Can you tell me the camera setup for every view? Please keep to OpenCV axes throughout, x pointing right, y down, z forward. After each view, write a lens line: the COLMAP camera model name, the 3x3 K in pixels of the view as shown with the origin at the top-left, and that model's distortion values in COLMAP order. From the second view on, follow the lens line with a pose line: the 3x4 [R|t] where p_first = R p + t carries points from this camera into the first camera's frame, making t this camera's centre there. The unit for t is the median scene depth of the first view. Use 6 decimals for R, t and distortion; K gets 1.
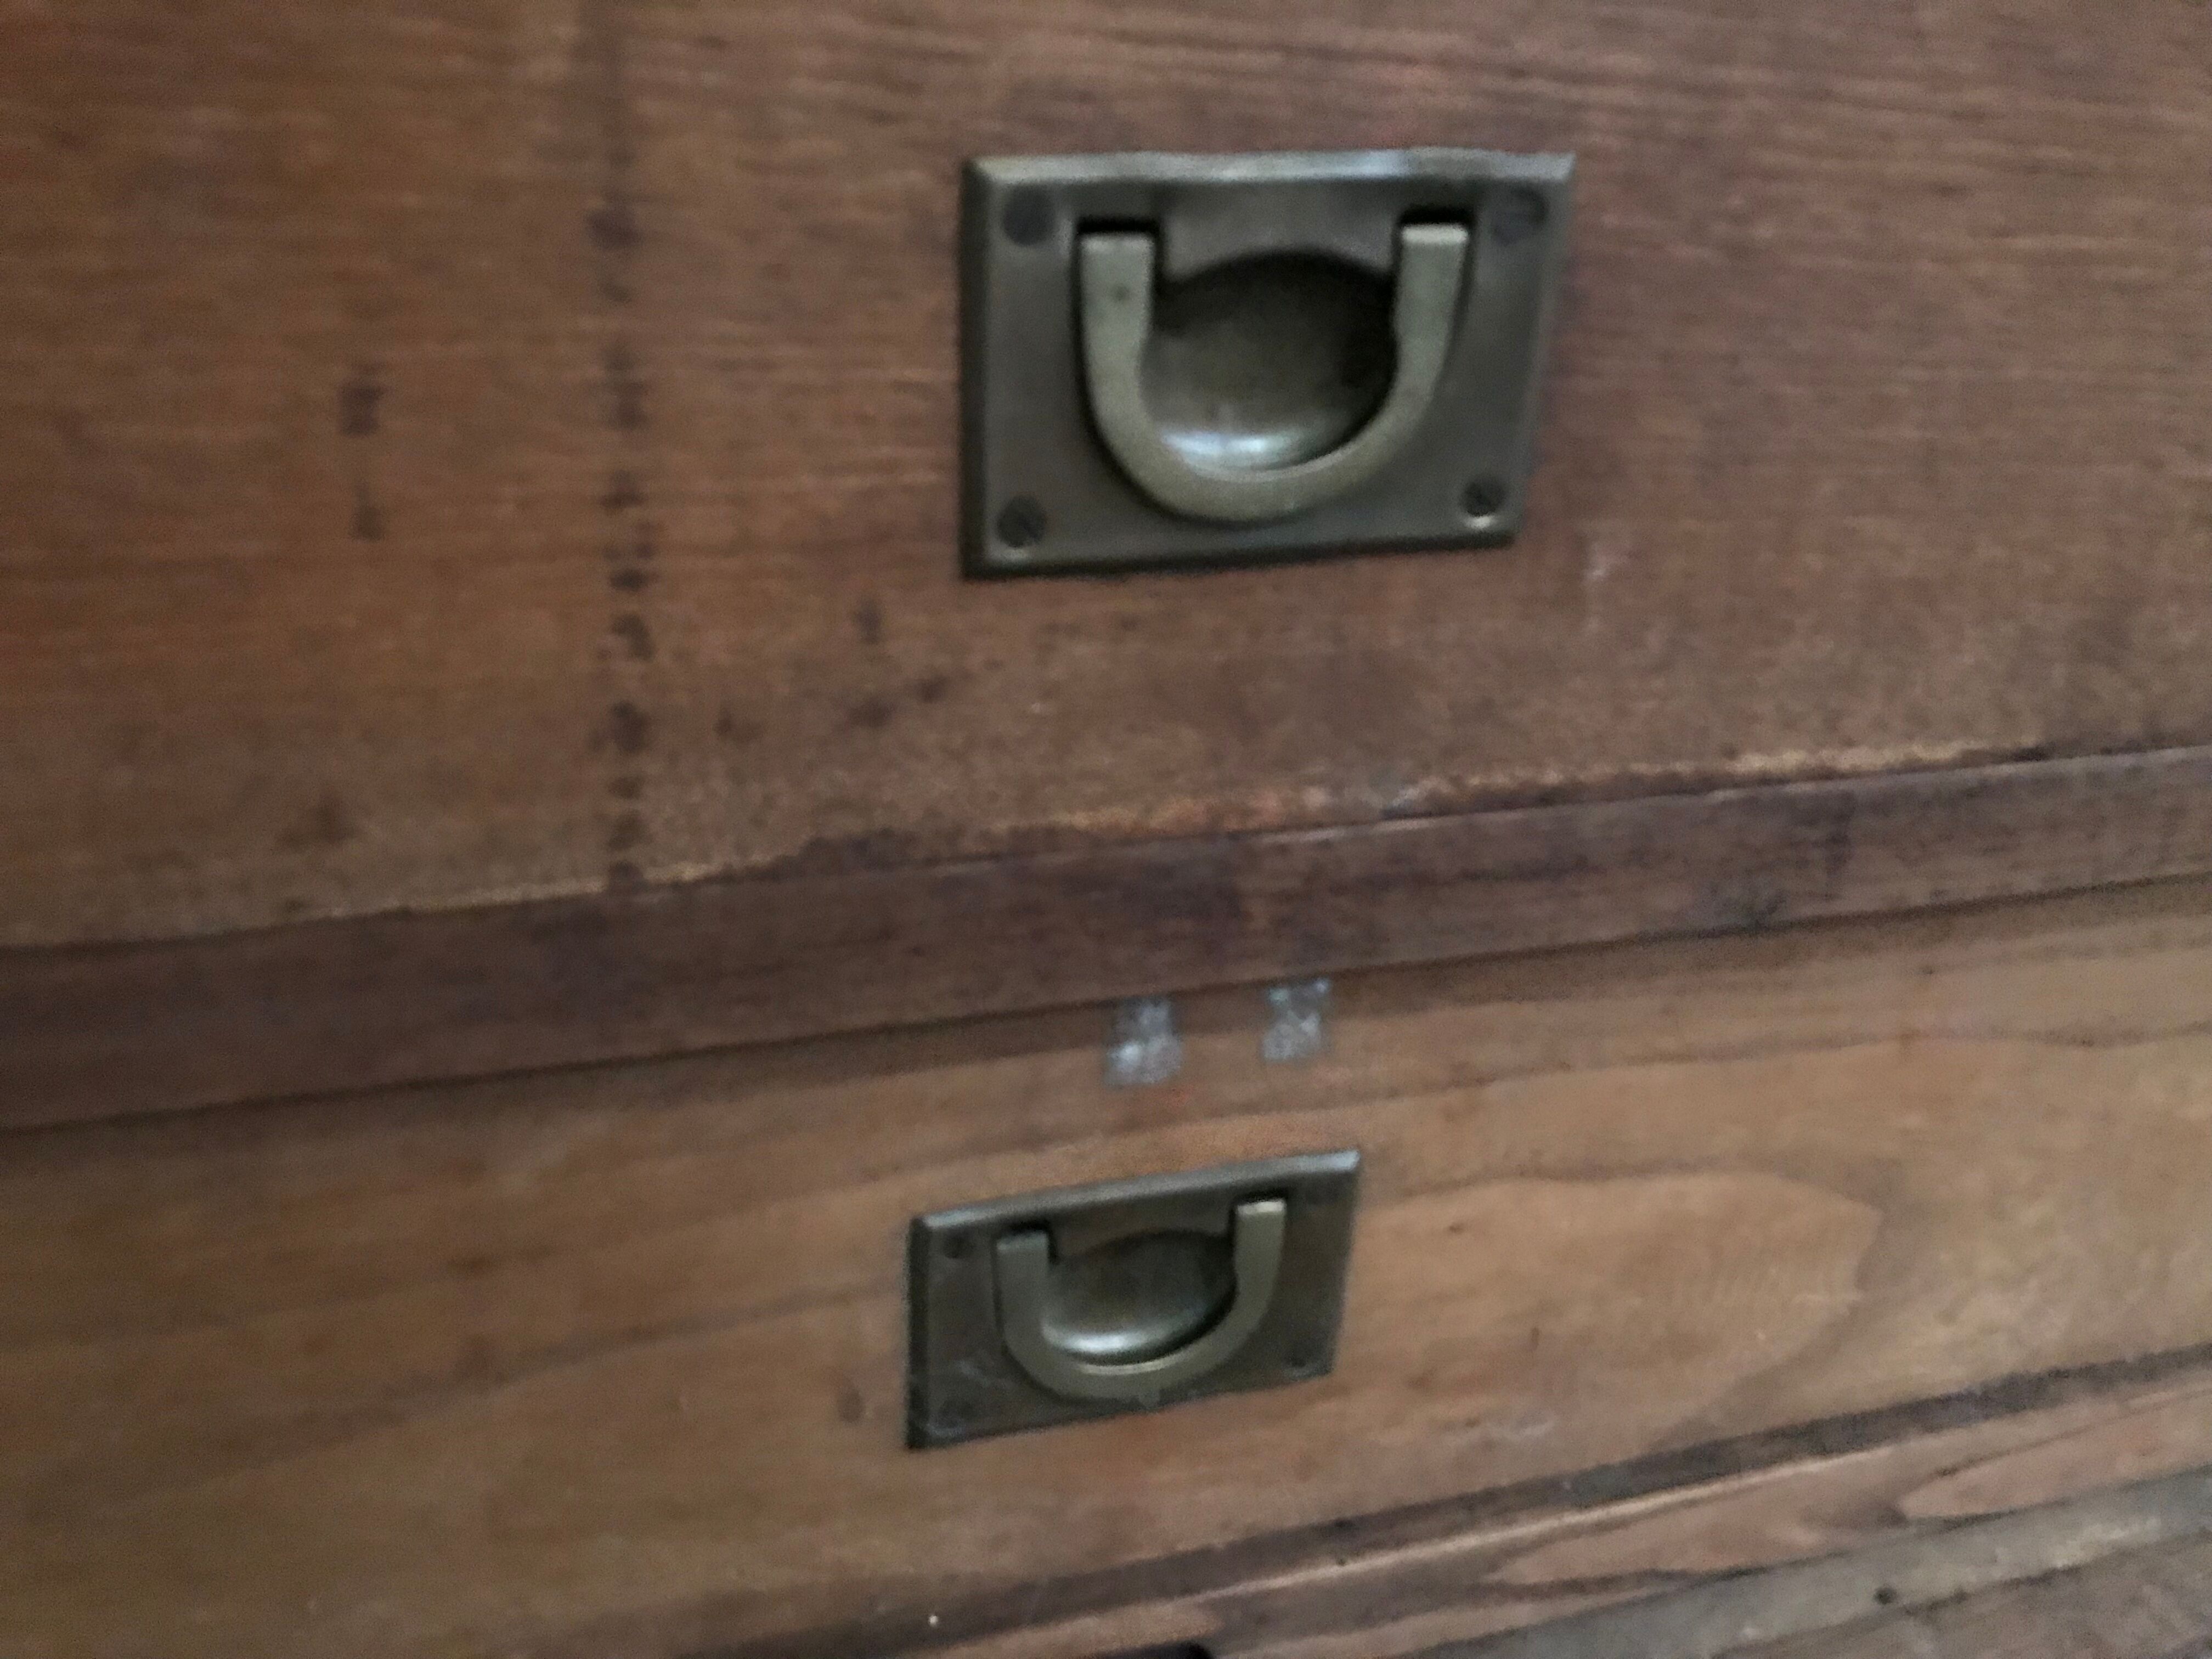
lens RADIAL K [[1860.2, 0, 1106.0], [0, 1860.2, 829.5], [0, 0, 1]] dist [-0.001357, 0.004993]
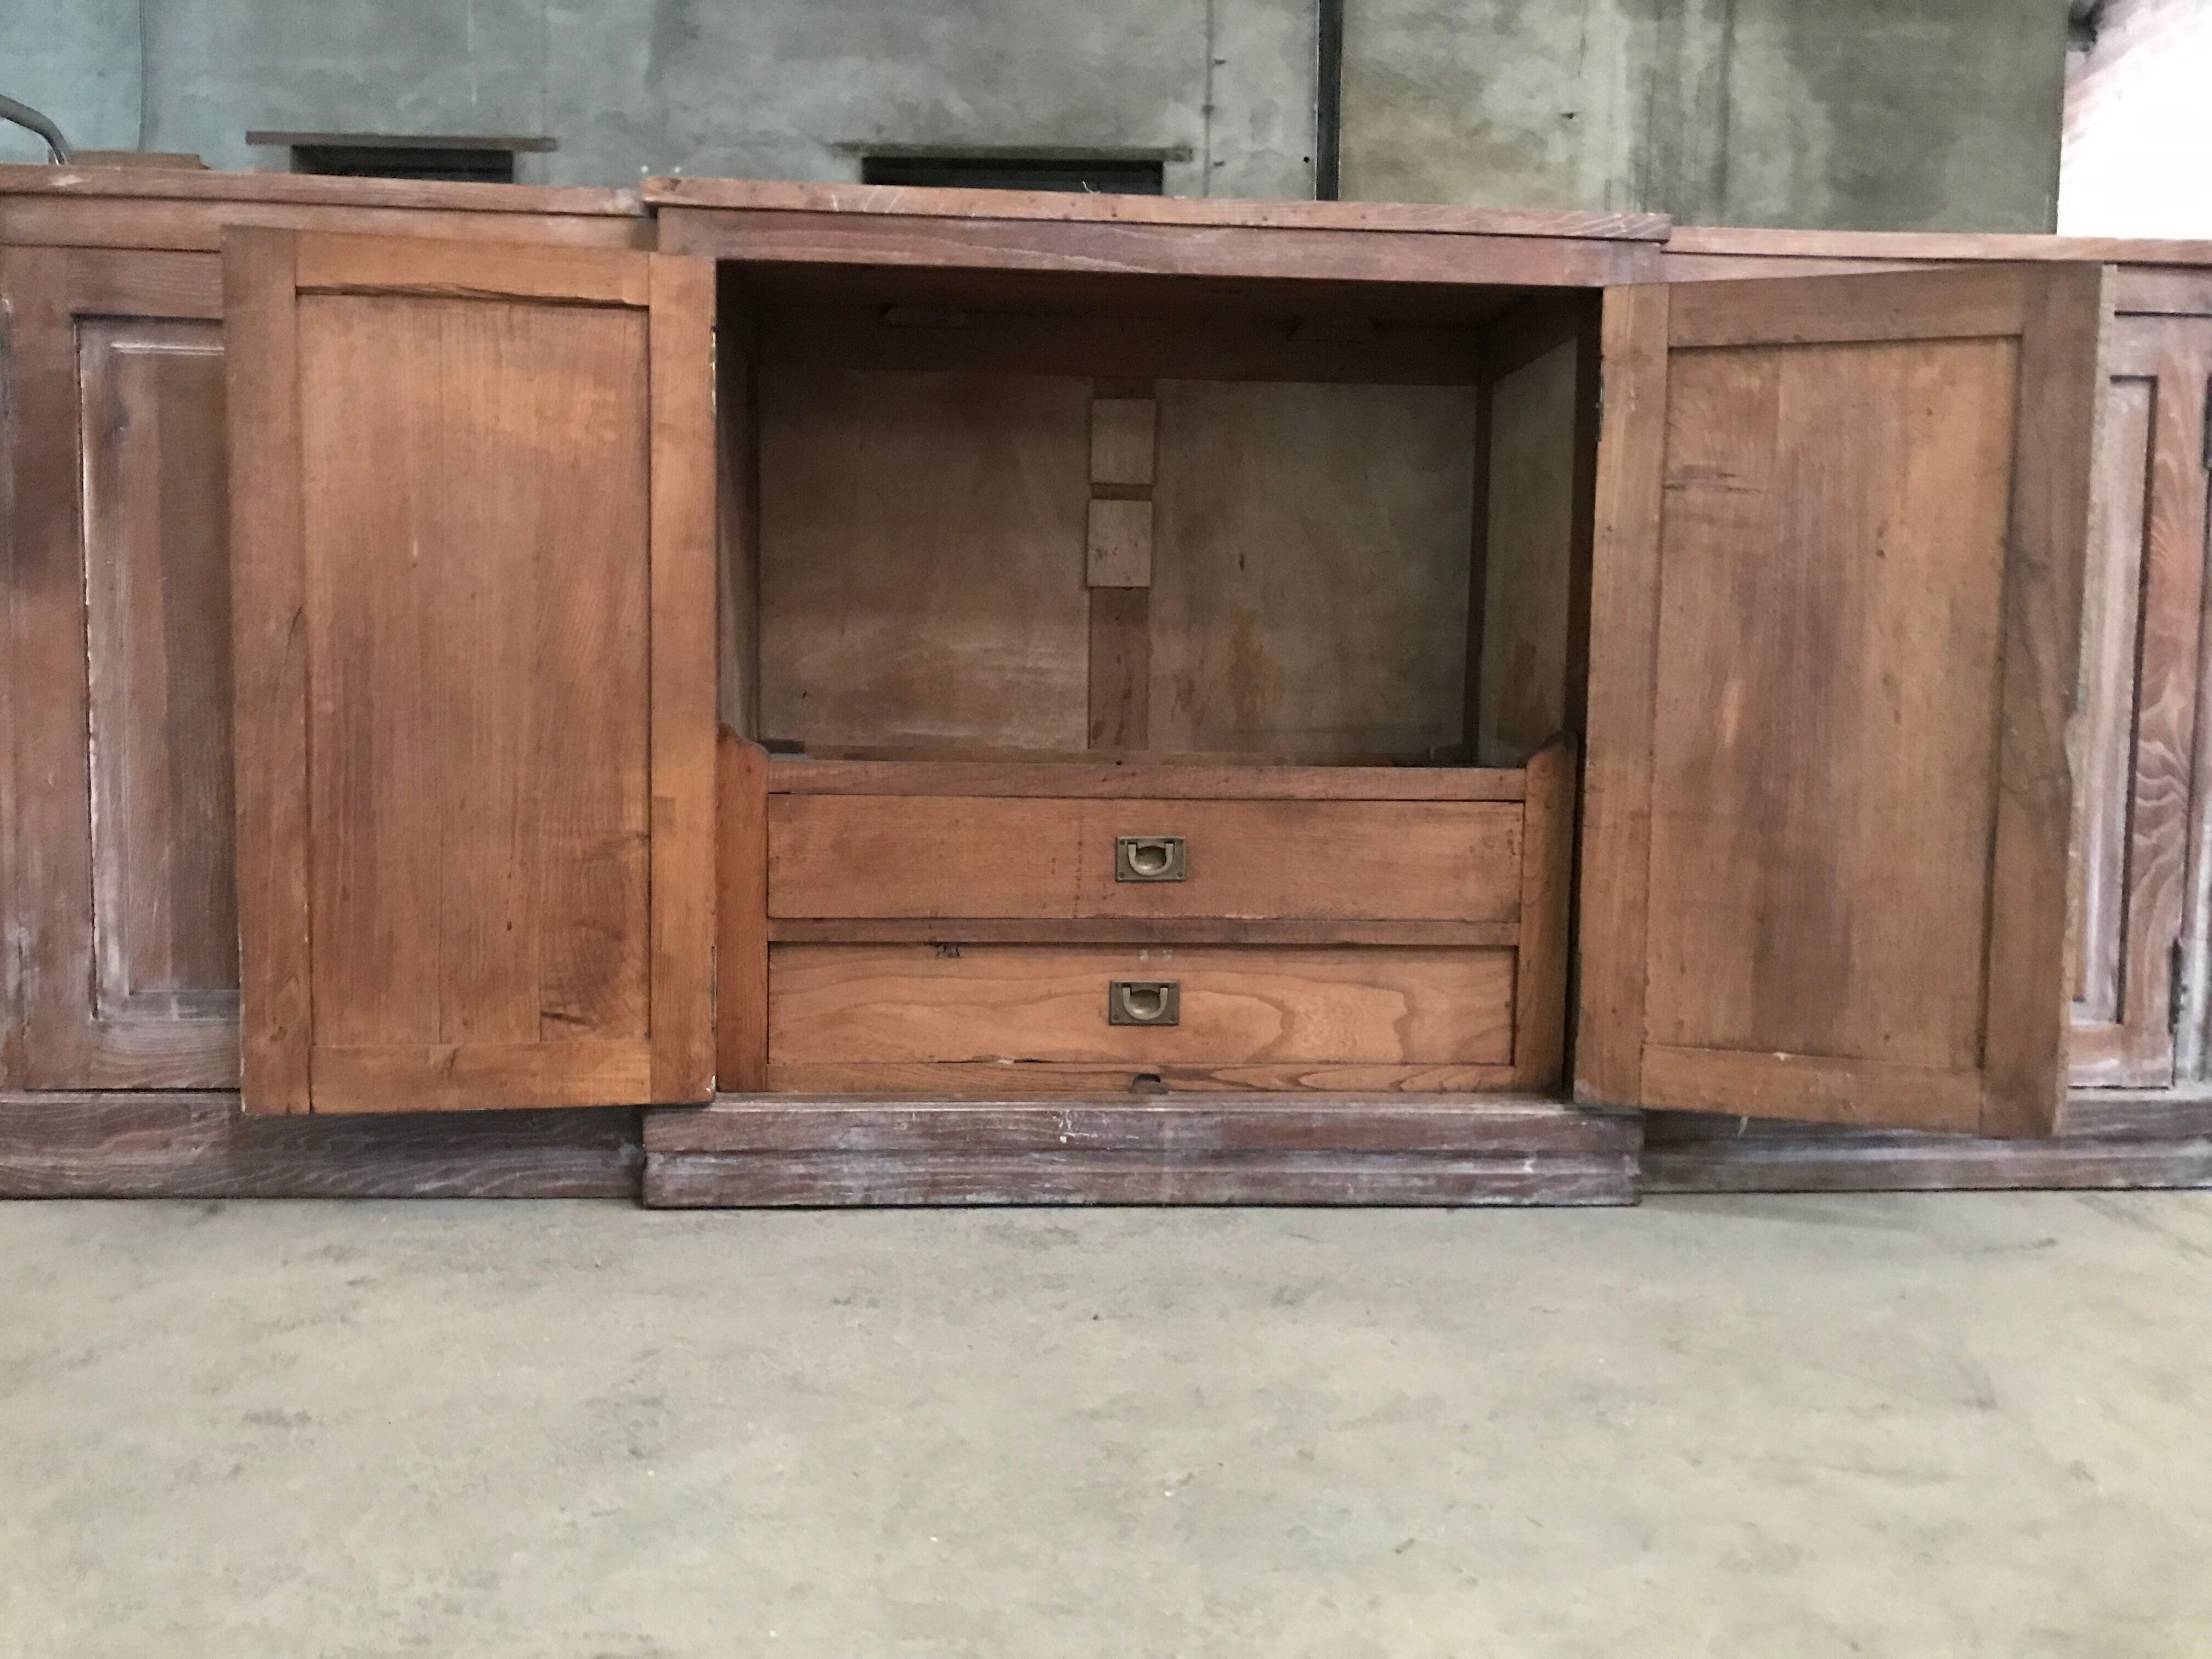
lens RADIAL K [[1584.6, 0, 1106.0], [0, 1584.6, 829.5], [0, 0, 1]] dist [0.007566, 0.006881]
pose [[0.974288, 0.010362, -0.225070, 1.186999], [-0.080946, 0.948346, -0.306738, 1.466367], [0.210265, 0.317070, 0.924800, -4.562694]]
